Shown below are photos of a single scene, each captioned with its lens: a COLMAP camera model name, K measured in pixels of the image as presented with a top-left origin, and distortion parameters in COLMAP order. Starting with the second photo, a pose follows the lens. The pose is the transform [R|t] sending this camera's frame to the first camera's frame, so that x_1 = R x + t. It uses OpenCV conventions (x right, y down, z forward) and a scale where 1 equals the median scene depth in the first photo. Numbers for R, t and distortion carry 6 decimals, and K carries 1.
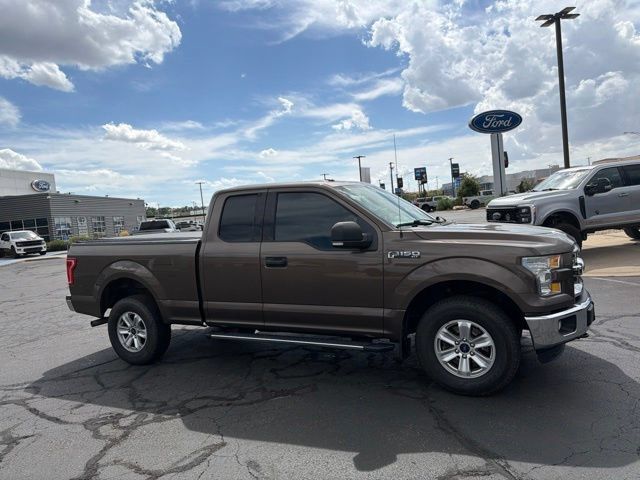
lens RADIAL K [[450.8, 0, 321.1], [0, 450.8, 238.1], [0, 0, 1]] dist [0.041630, -0.047786]
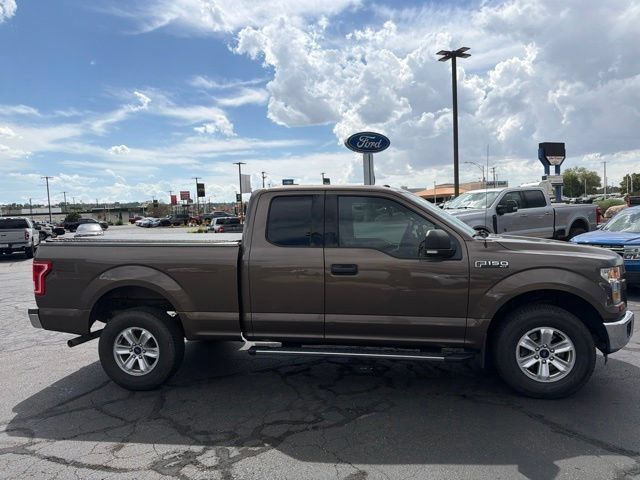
lens RADIAL K [[450.8, 0, 322.4], [0, 450.8, 242.7], [0, 0, 1]] dist [0.041630, -0.047786]
pose [[0.952125, 0.031723, 0.304059, -0.407699], [-0.028808, 0.999486, -0.014068, 0.011305], [-0.304349, 0.004635, 0.952549, 0.120802]]
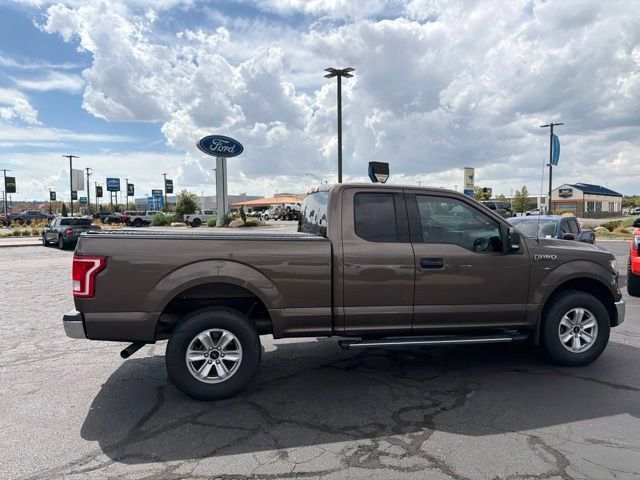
lens RADIAL K [[450.8, 0, 323.3], [0, 450.8, 241.3], [0, 0, 1]] dist [0.041630, -0.047786]
pose [[0.776968, 0.049030, 0.627628, -0.876623], [-0.027812, 0.998663, -0.043585, 0.052869], [-0.628926, 0.016409, 0.777292, 0.352955]]
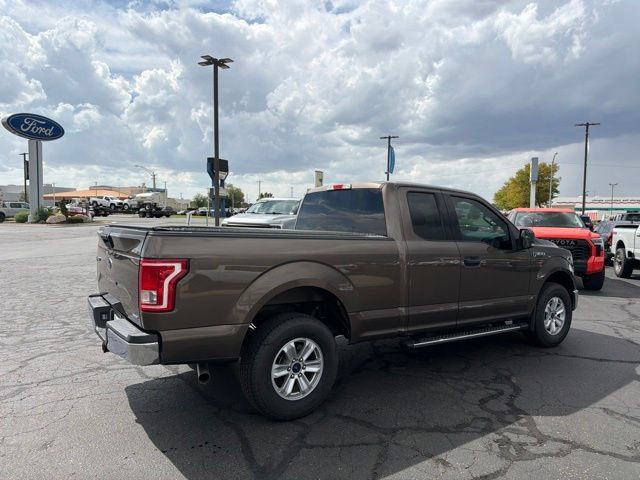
lens RADIAL K [[450.8, 0, 326.4], [0, 450.8, 245.4], [0, 0, 1]] dist [0.041630, -0.047786]
pose [[0.486727, 0.039768, 0.872648, -1.141280], [-0.010542, 0.999158, -0.039654, 0.059380], [-0.873490, 0.010102, 0.486737, 0.742249]]
